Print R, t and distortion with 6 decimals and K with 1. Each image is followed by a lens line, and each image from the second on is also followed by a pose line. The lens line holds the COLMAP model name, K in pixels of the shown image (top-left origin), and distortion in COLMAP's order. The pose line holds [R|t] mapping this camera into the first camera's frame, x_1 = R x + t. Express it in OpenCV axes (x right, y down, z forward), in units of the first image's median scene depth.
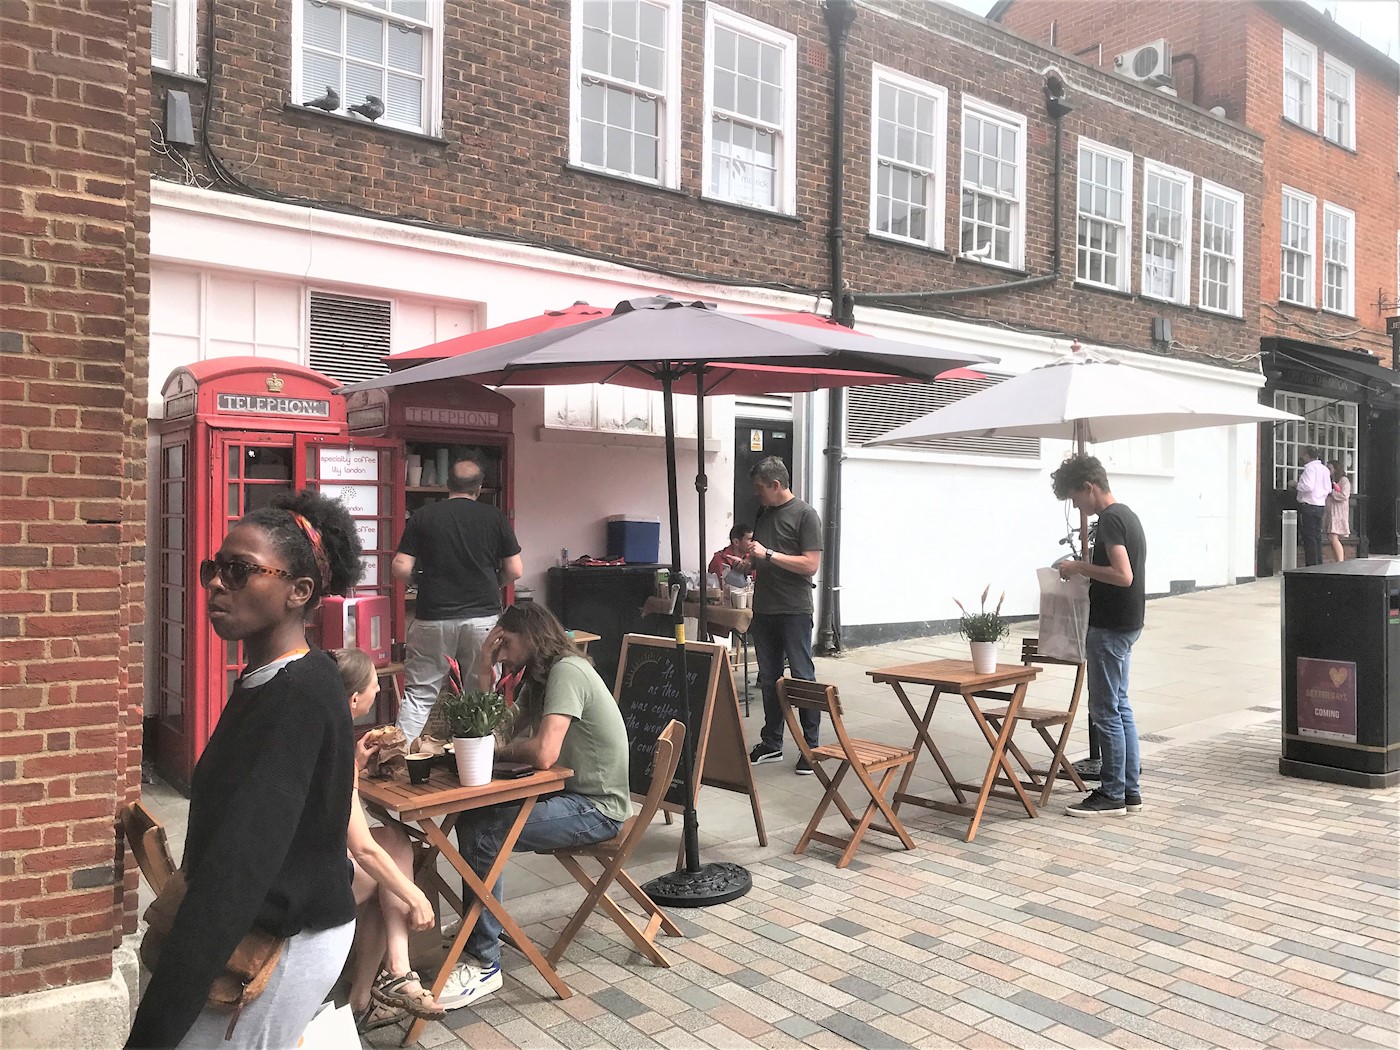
lens RADIAL K [[1143.4, 0, 700.0], [0, 1143.4, 525.0], [0, 0, 1]] dist [0.068701, -0.002903]
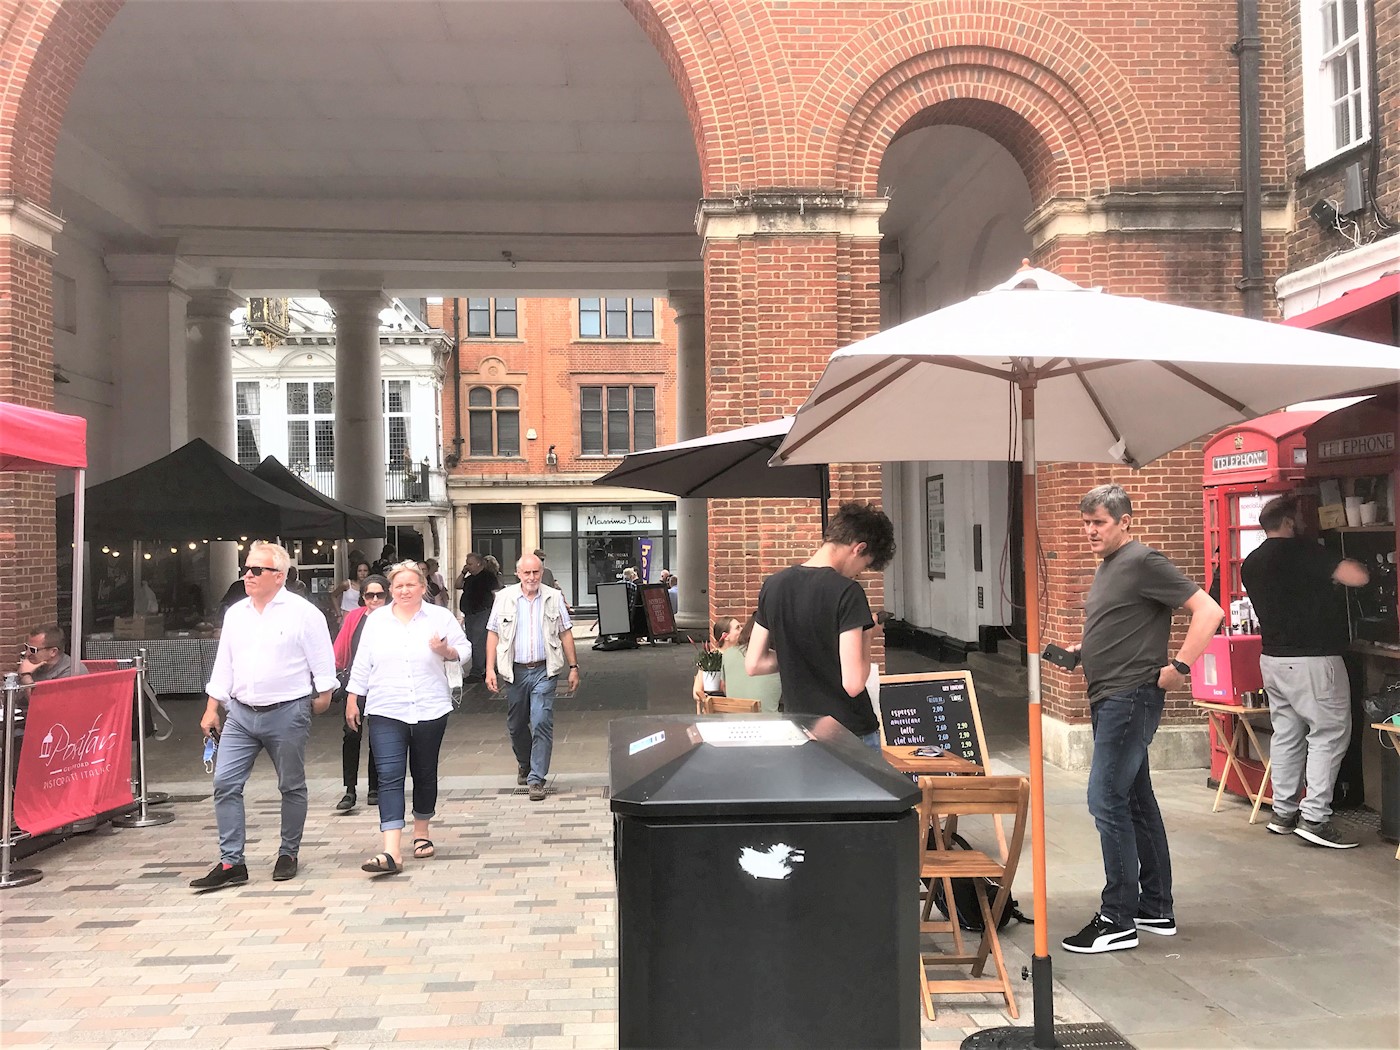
lens RADIAL K [[1139.1, 0, 700.0], [0, 1139.1, 525.0], [0, 0, 1]] dist [-0.001153, 0.014047]
pose [[-0.523321, -0.006523, -0.852110, 0.735543], [0.017815, 0.999668, -0.018593, -0.025367], [0.851949, -0.024911, -0.523032, 0.970217]]
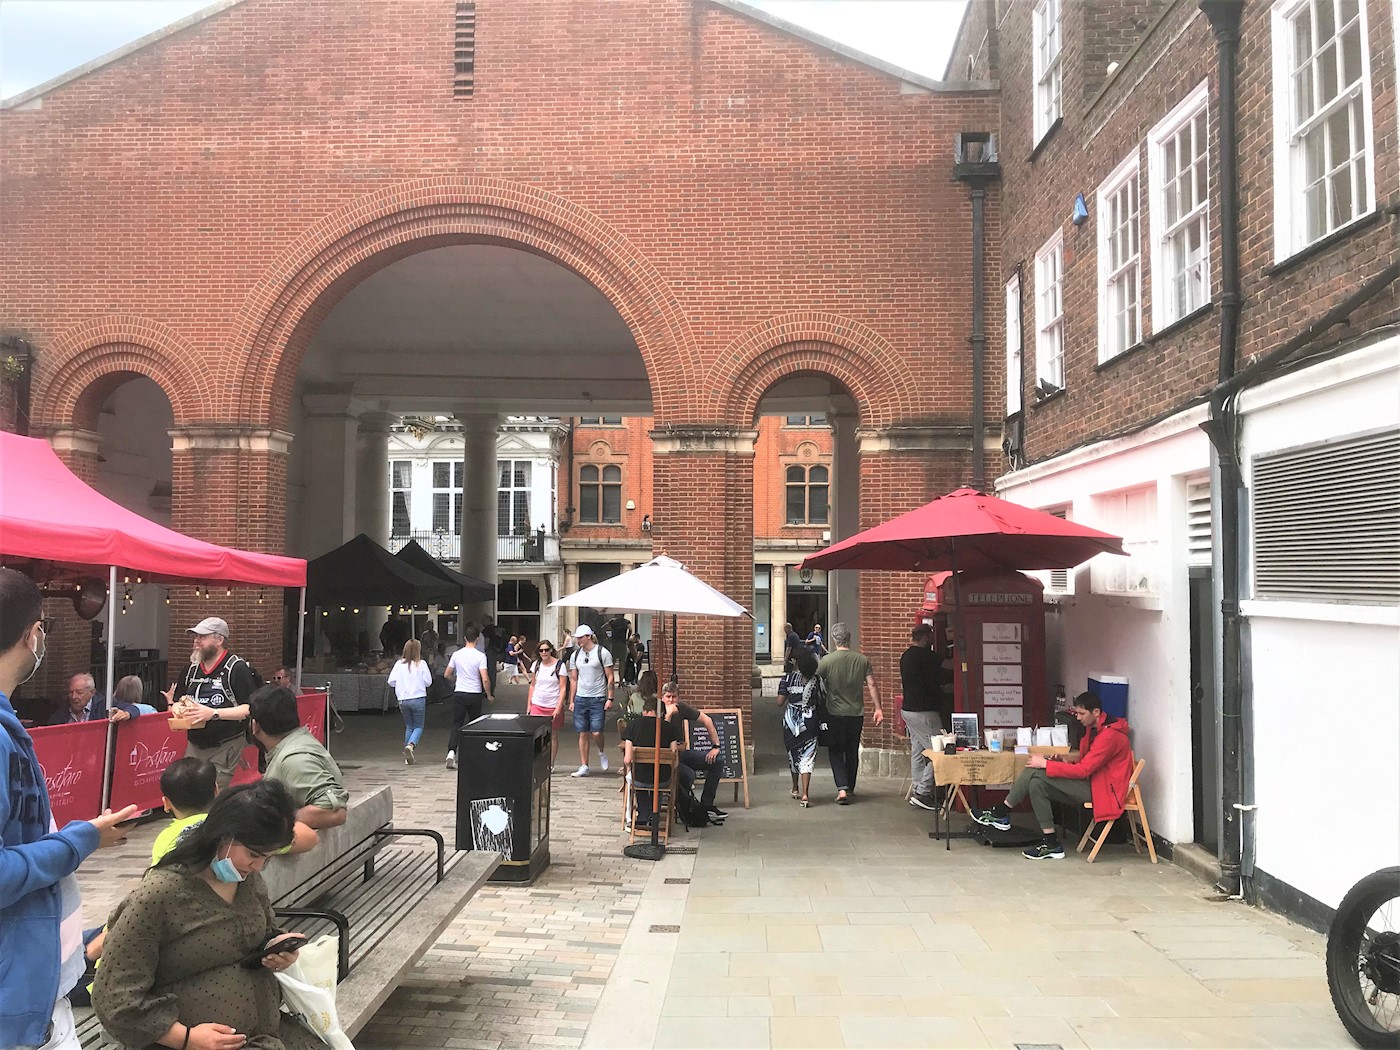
lens RADIAL K [[1143.4, 0, 700.0], [0, 1143.4, 525.0], [0, 0, 1]] dist [0.068701, -0.002903]
pose [[-0.626583, -0.045145, -0.778046, 1.222880], [-0.007313, 0.998618, -0.052053, -0.104599], [0.779321, -0.026925, -0.626047, 1.662327]]
